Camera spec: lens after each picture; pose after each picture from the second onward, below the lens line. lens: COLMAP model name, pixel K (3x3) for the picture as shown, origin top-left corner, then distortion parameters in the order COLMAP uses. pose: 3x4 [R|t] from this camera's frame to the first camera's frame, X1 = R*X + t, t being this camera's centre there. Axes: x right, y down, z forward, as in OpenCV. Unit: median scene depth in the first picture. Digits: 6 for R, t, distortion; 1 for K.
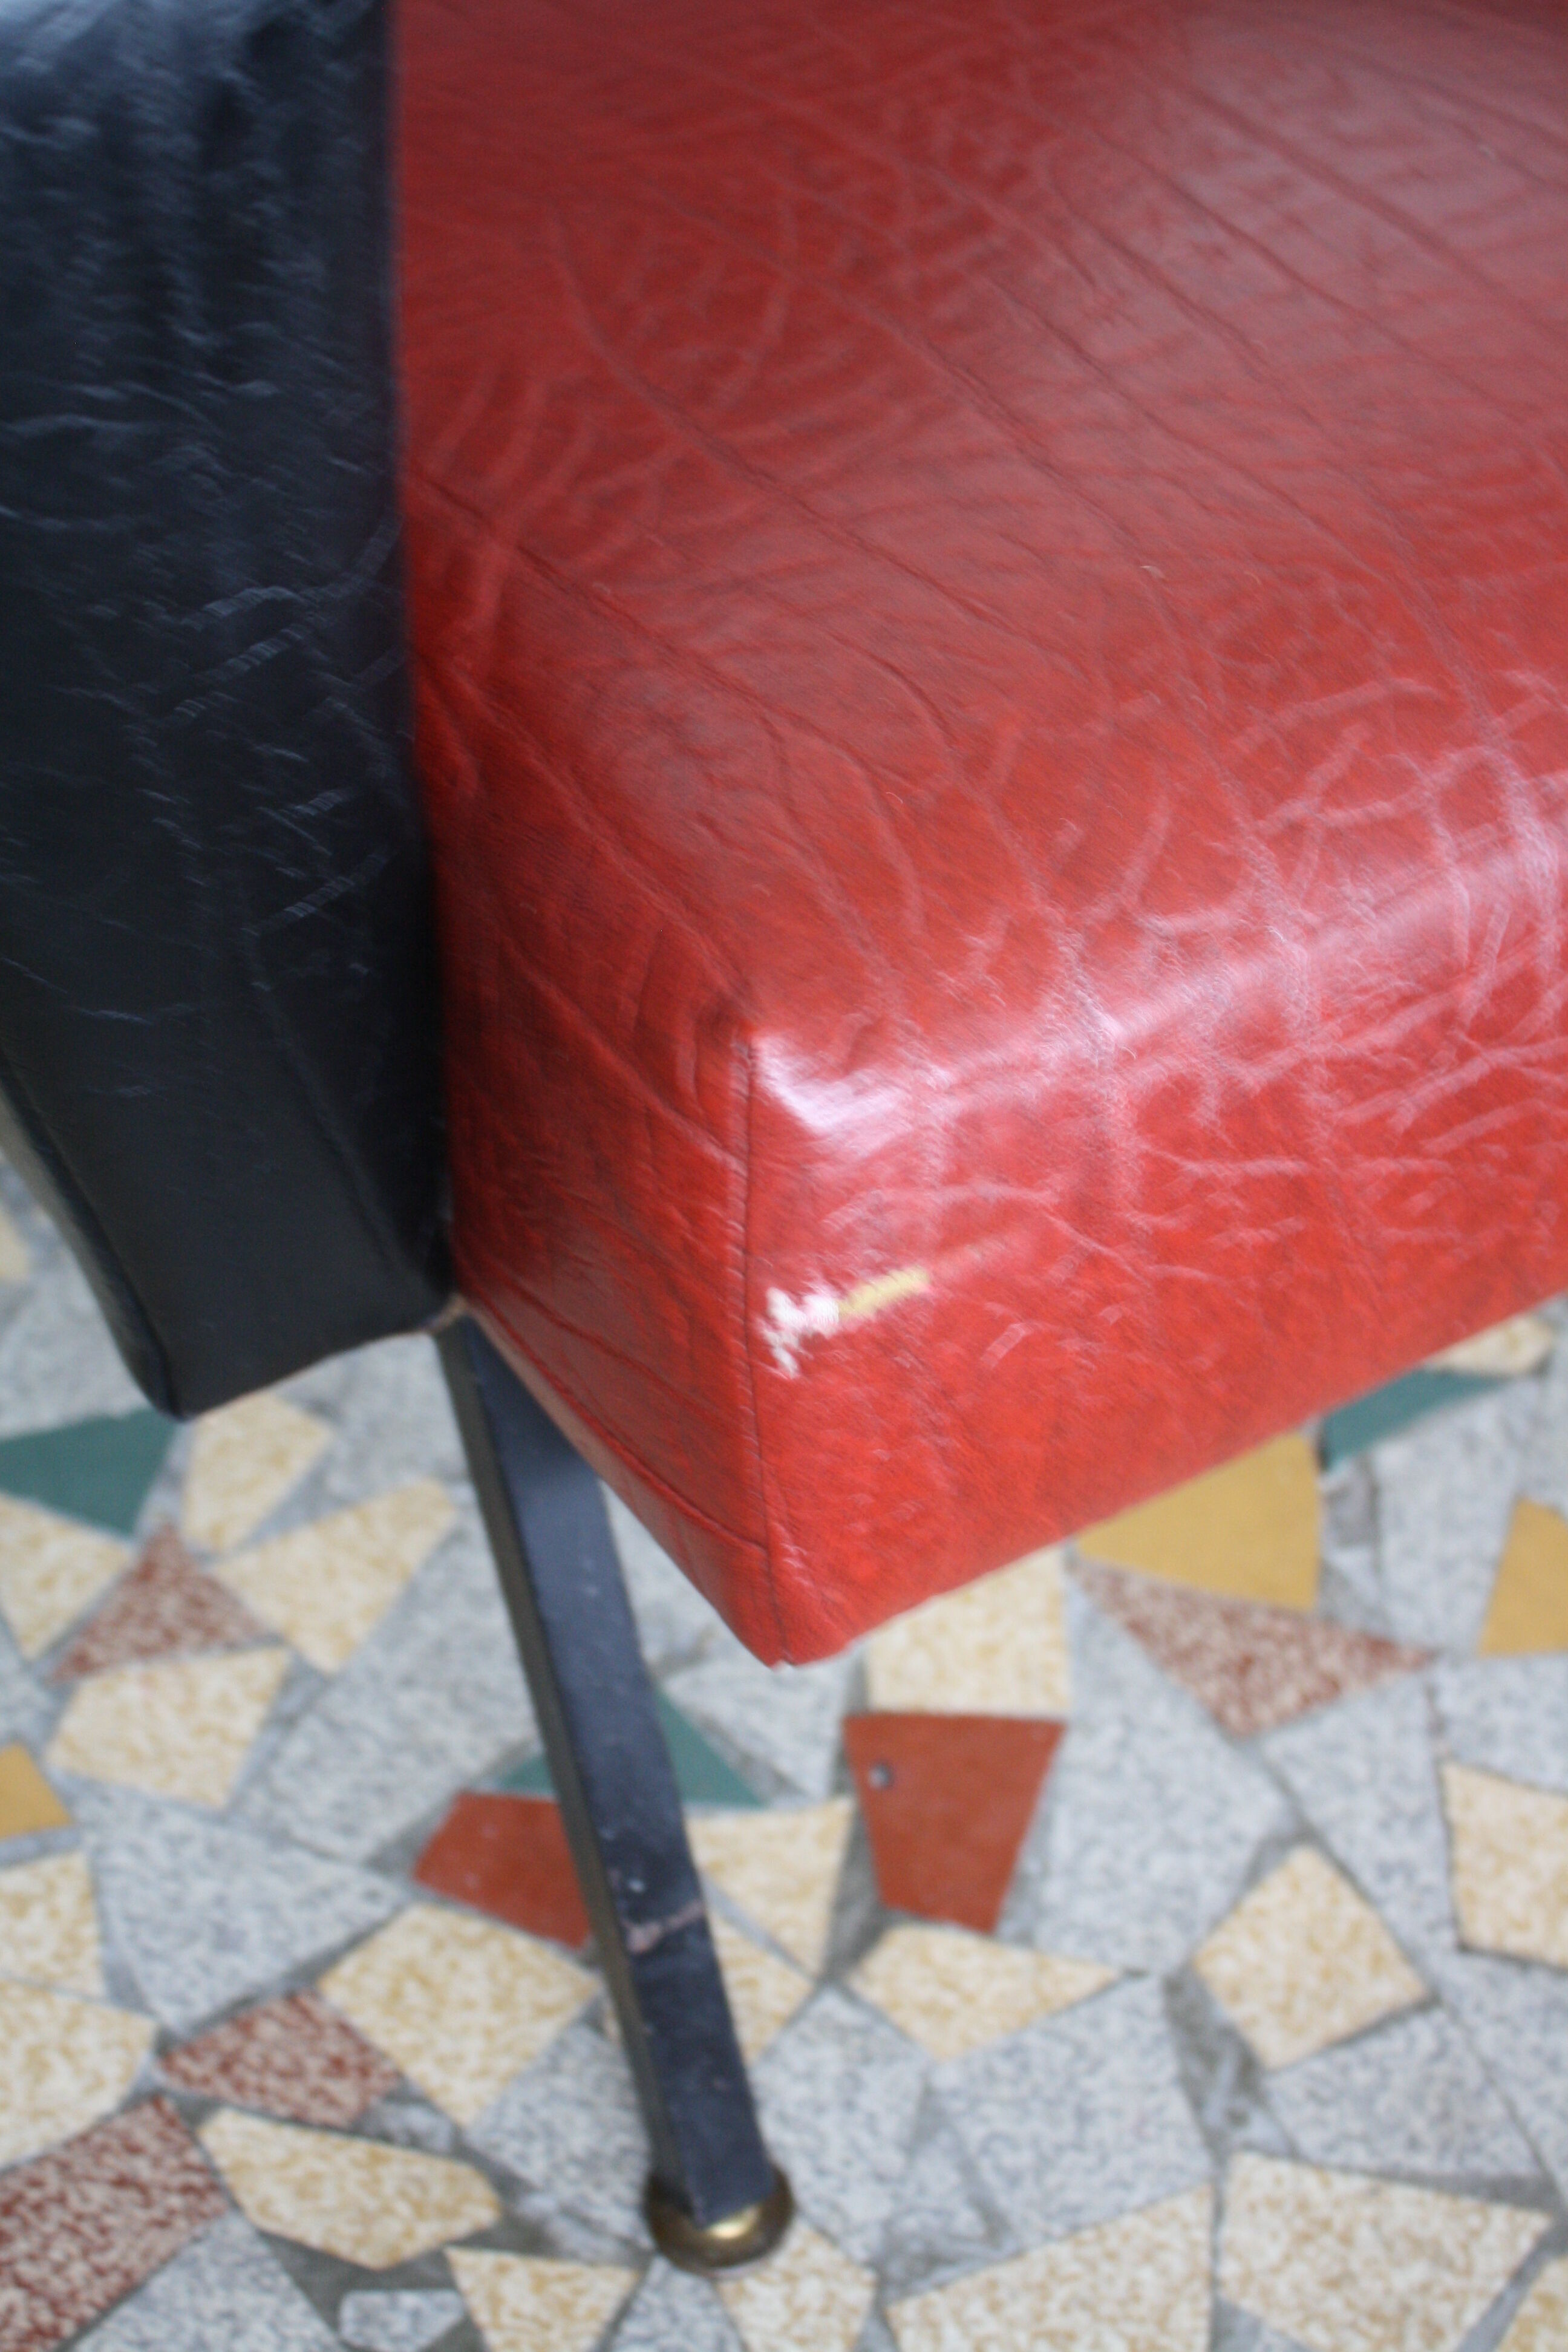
lens RADIAL K [[3063.2, 0, 791.3], [0, 3063.2, 1174.6], [0, 0, 1]] dist [-0.060710, 0.000000]
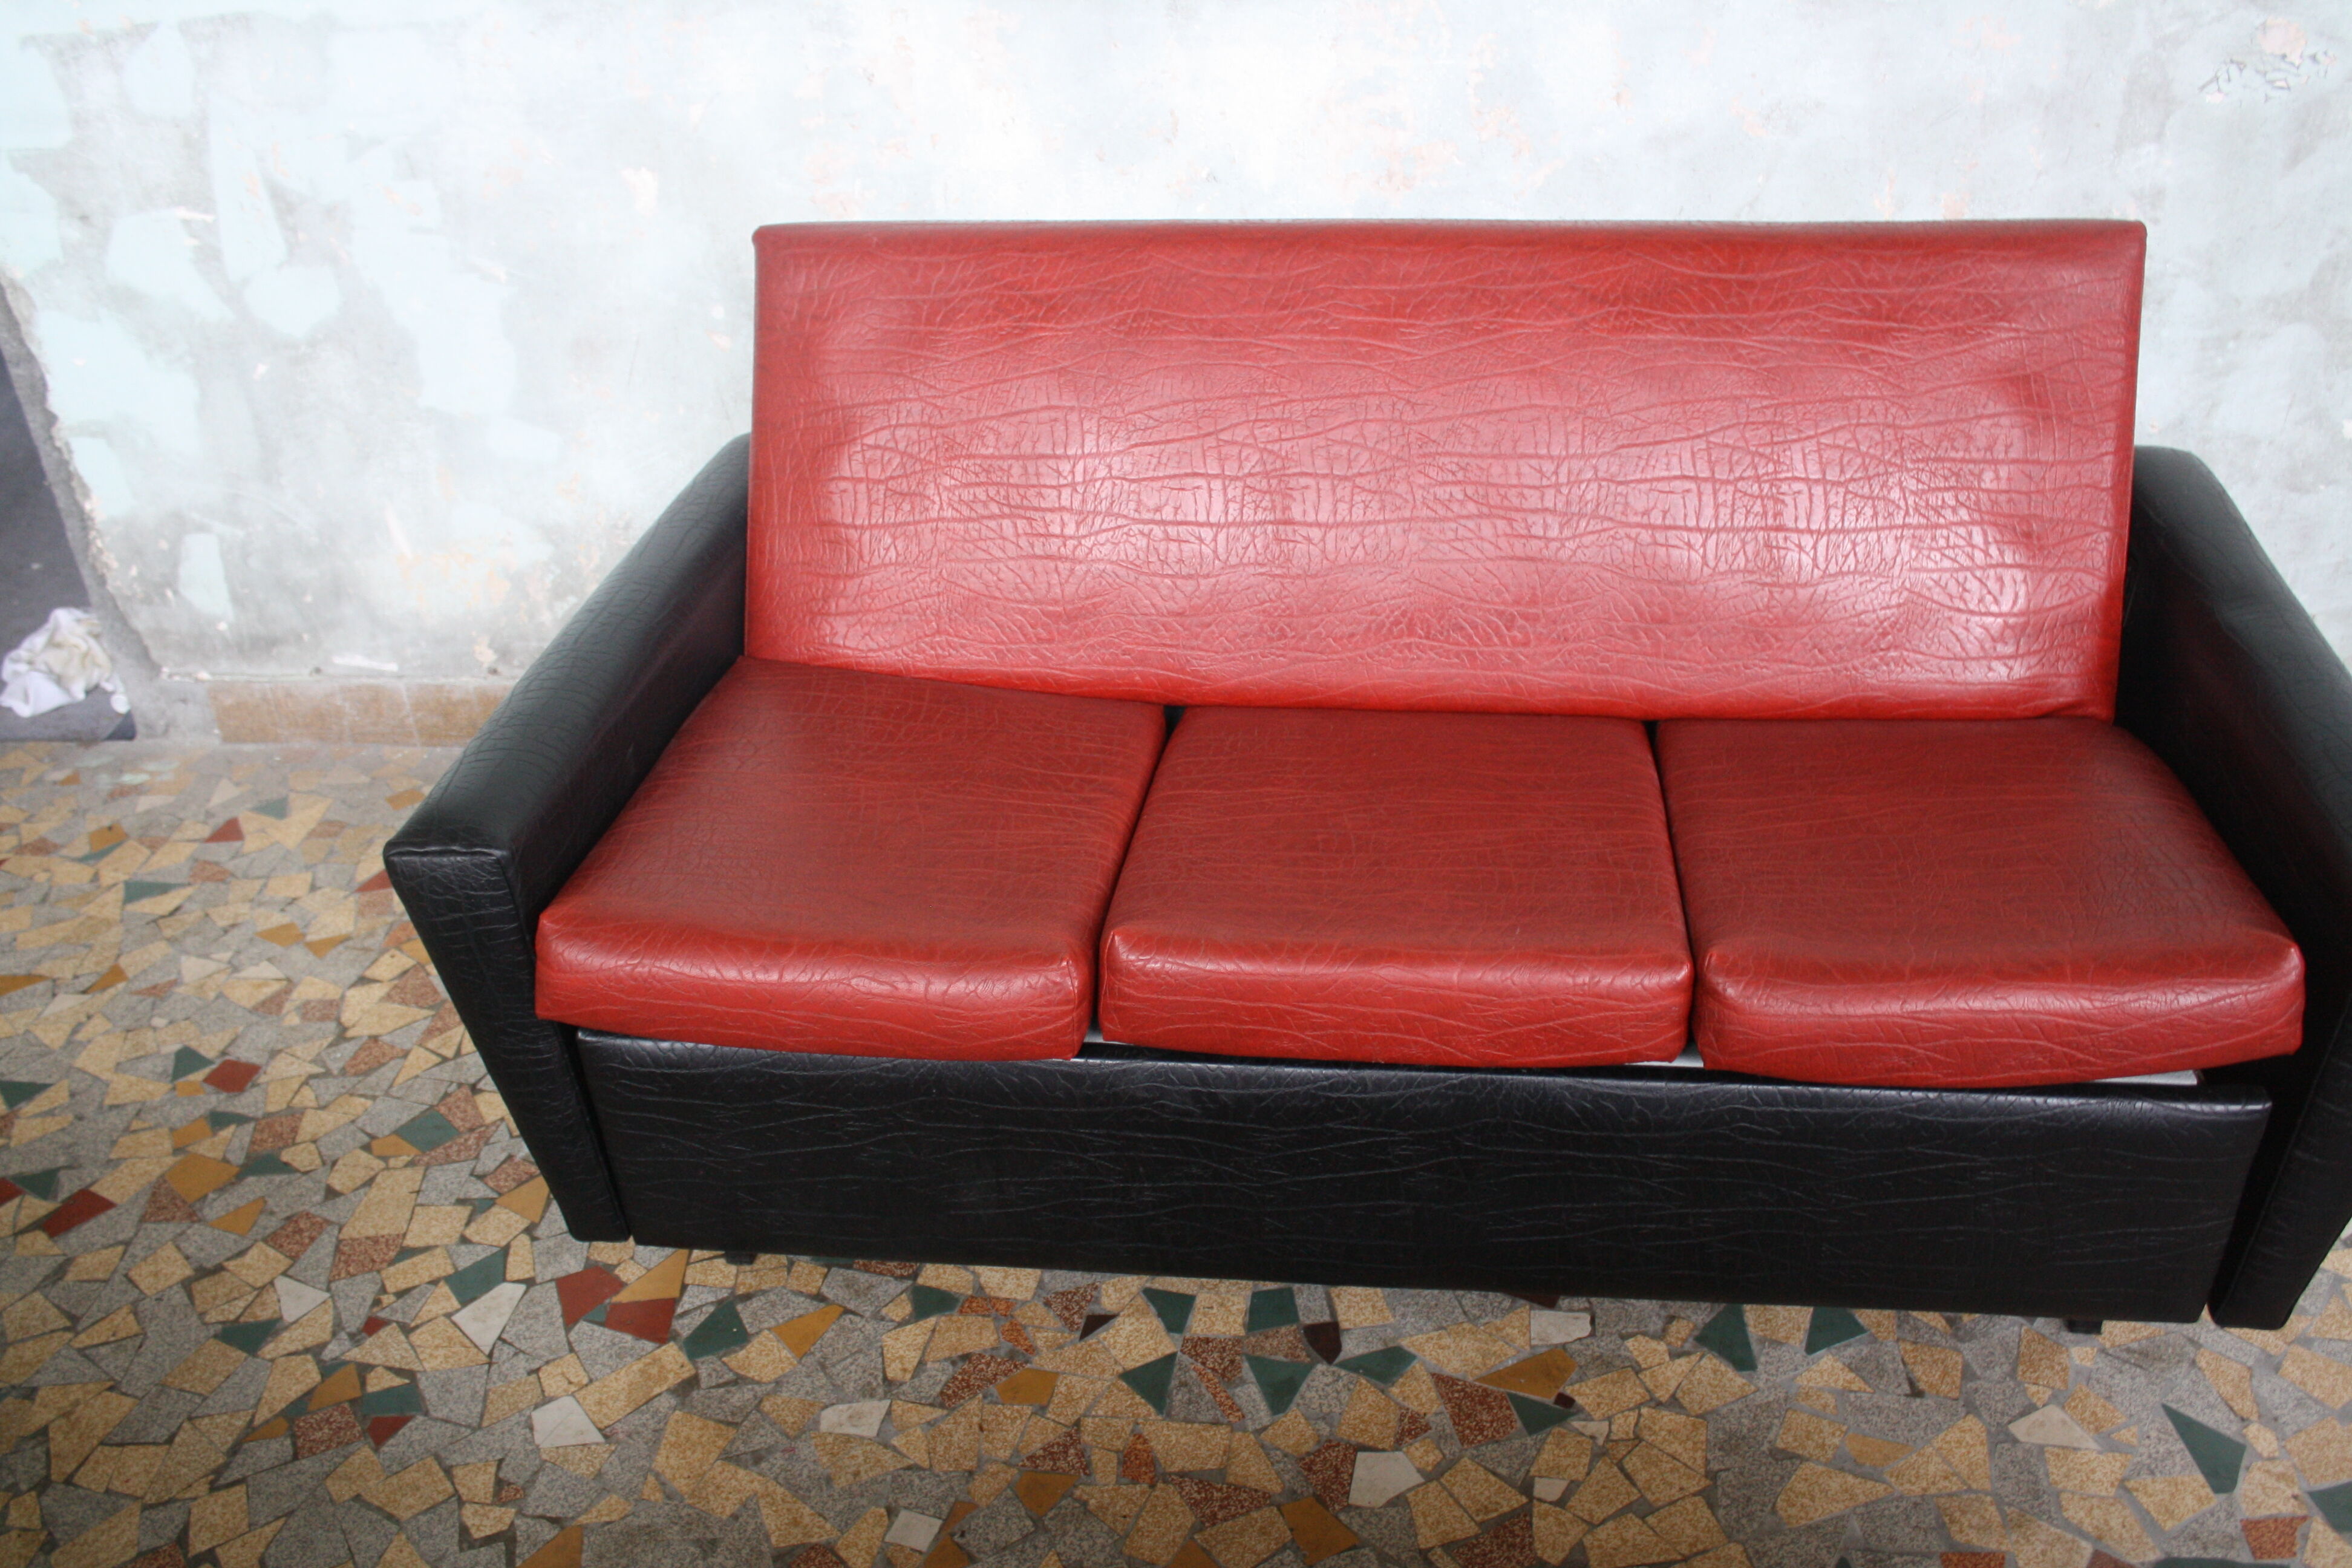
lens RADIAL K [[2073.0, 0, 1182.3], [0, 2073.0, 779.7], [0, 0, 1]] dist [-0.150243, 0.132024]
pose [[0.887936, 0.175699, -0.425088, 2.543709], [-0.269669, 0.947530, -0.171654, -0.297692], [0.372625, 0.267051, 0.888726, -1.031699]]
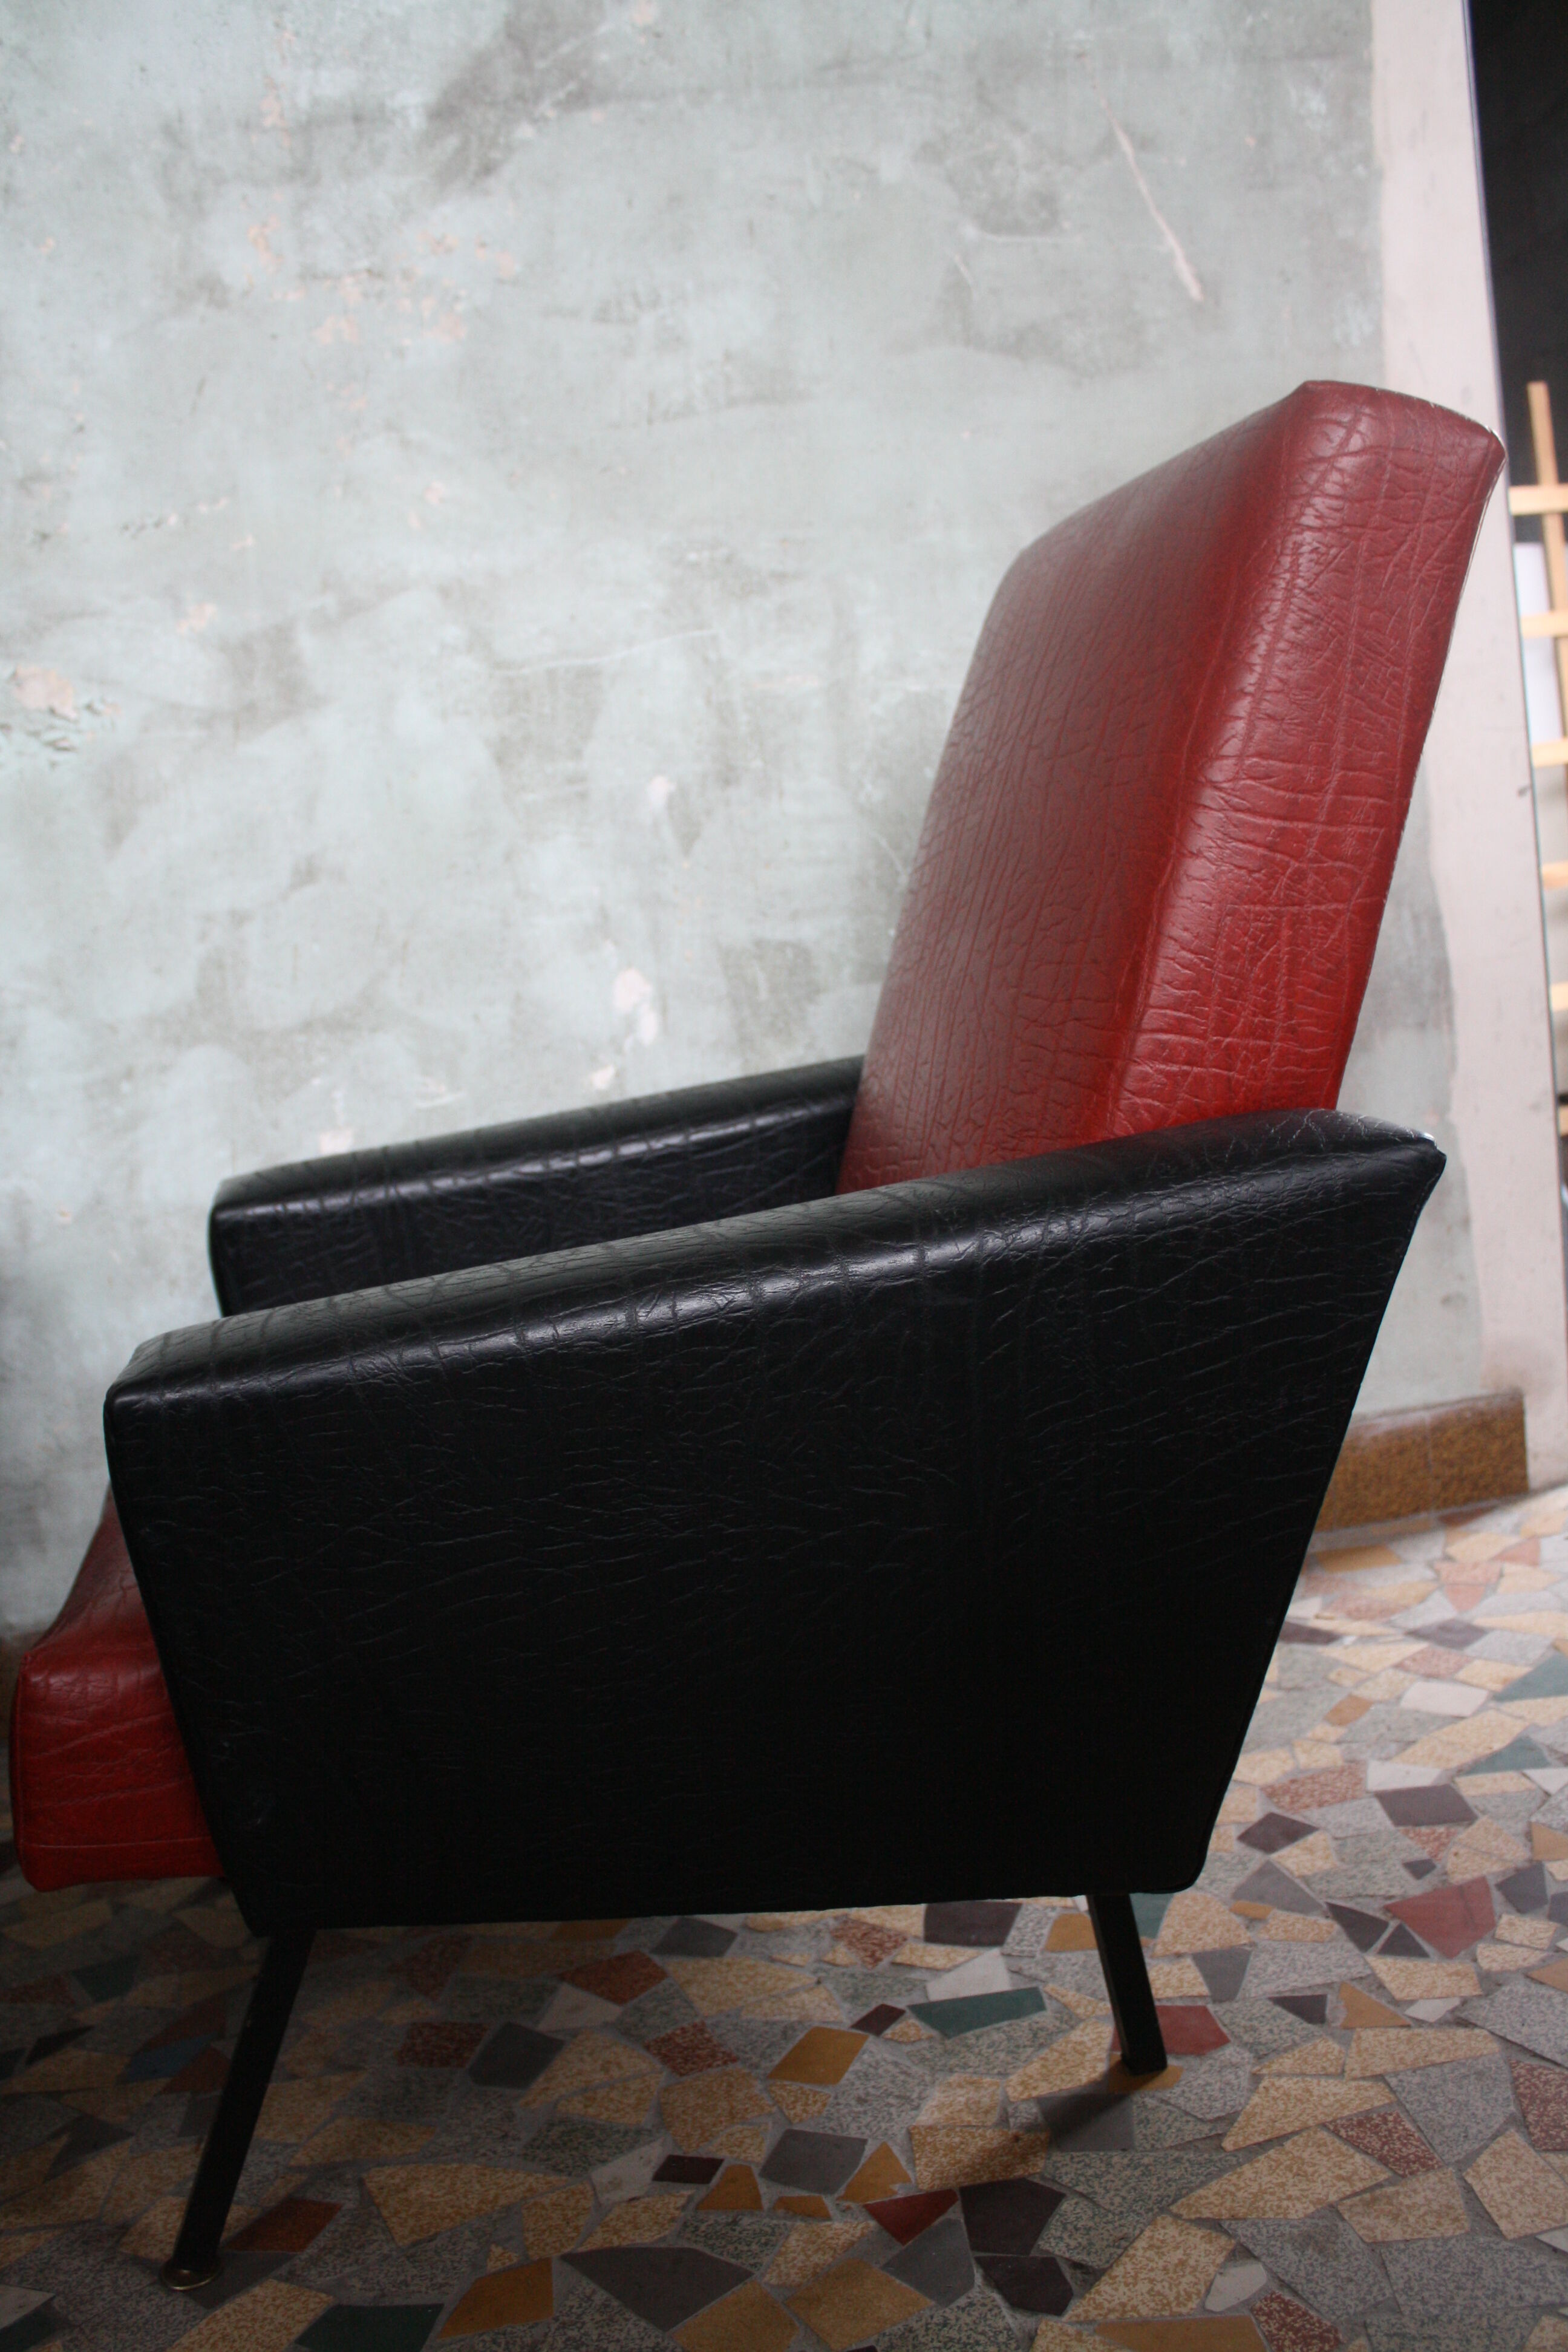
lens RADIAL K [[2073.0, 0, 786.2], [0, 2073.0, 1204.3], [0, 0, 1]] dist [-0.150243, 0.132024]
pose [[0.964158, -0.105282, -0.243545, 3.897369], [-0.049868, 0.829641, -0.556065, -0.522397], [0.260599, 0.548280, 0.794655, 0.594796]]
